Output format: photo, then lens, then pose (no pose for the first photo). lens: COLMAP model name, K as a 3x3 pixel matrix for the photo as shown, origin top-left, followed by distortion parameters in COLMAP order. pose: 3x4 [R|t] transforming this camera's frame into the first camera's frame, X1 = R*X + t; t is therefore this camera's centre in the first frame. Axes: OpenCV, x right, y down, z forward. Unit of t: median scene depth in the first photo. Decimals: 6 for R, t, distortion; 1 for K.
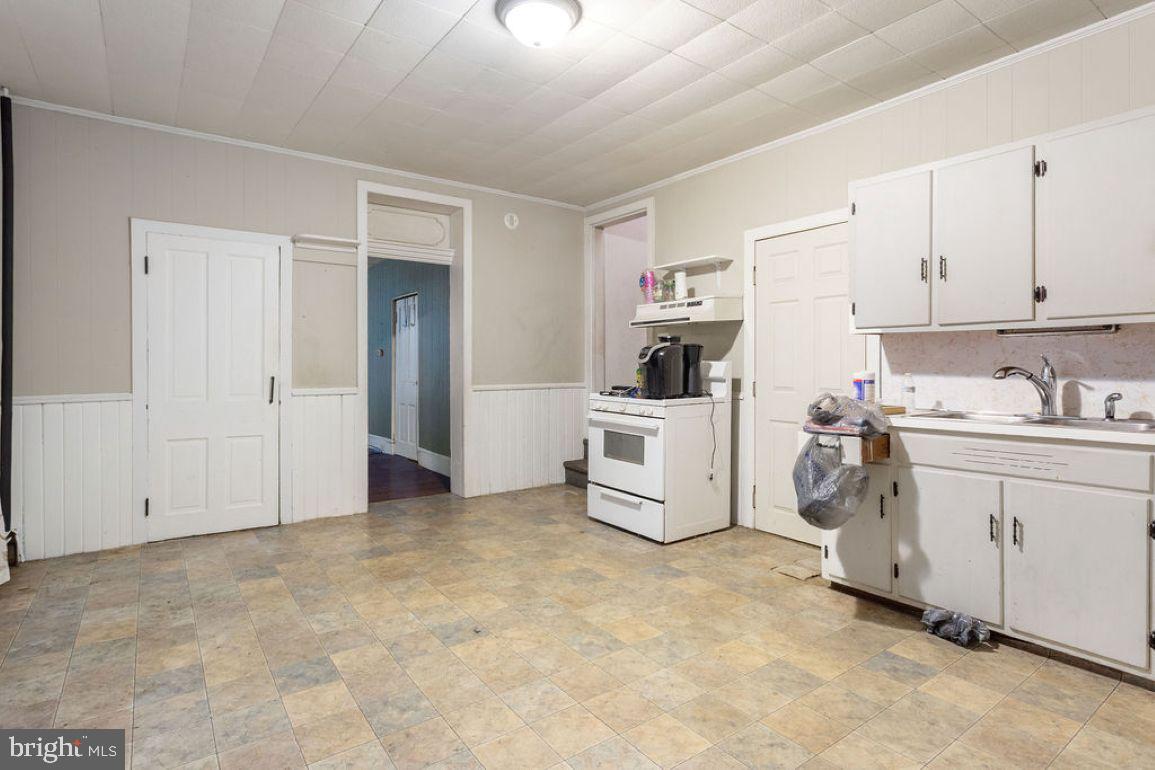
lens RADIAL K [[576.3, 0, 575.7], [0, 576.3, 376.6], [0, 0, 1]] dist [0.013648, -0.000261]
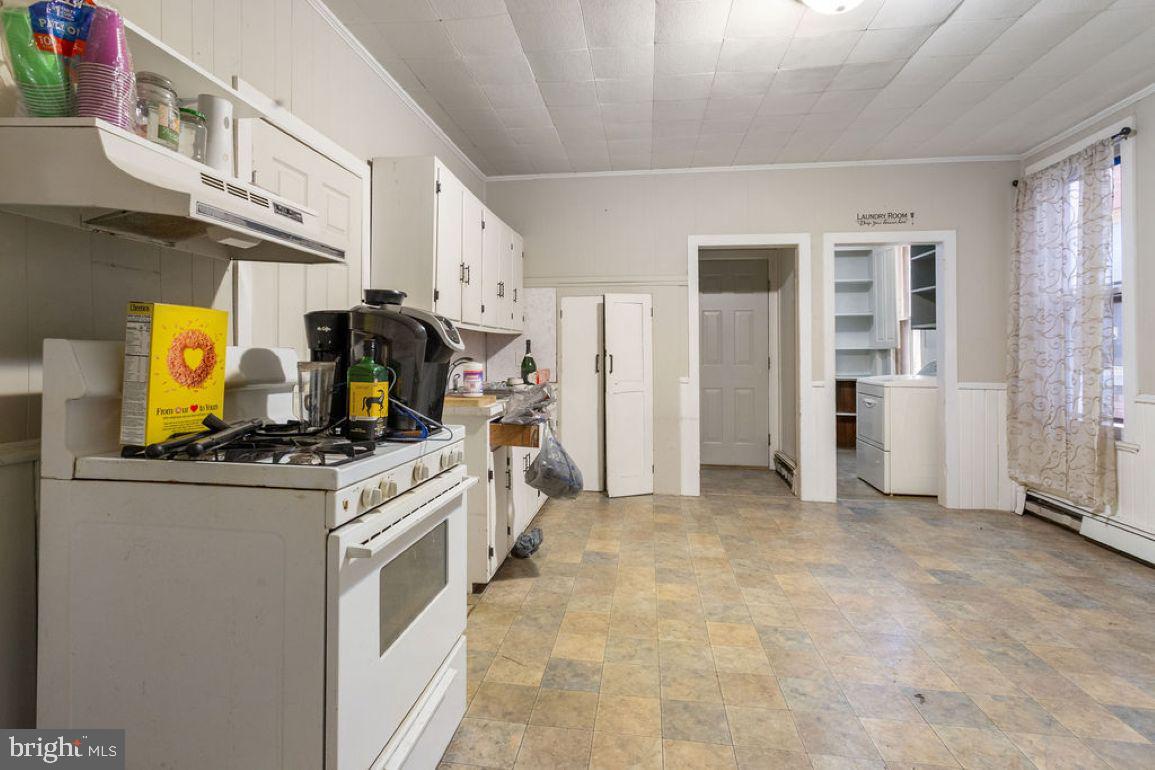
lens RADIAL K [[576.3, 0, 563.1], [0, 576.3, 347.8], [0, 0, 1]] dist [0.013648, -0.000261]
pose [[-0.707510, 0.008931, 0.706647, -0.390288], [0.008795, 0.999954, -0.003832, -0.033299], [-0.706649, 0.003503, -0.707556, 1.900500]]
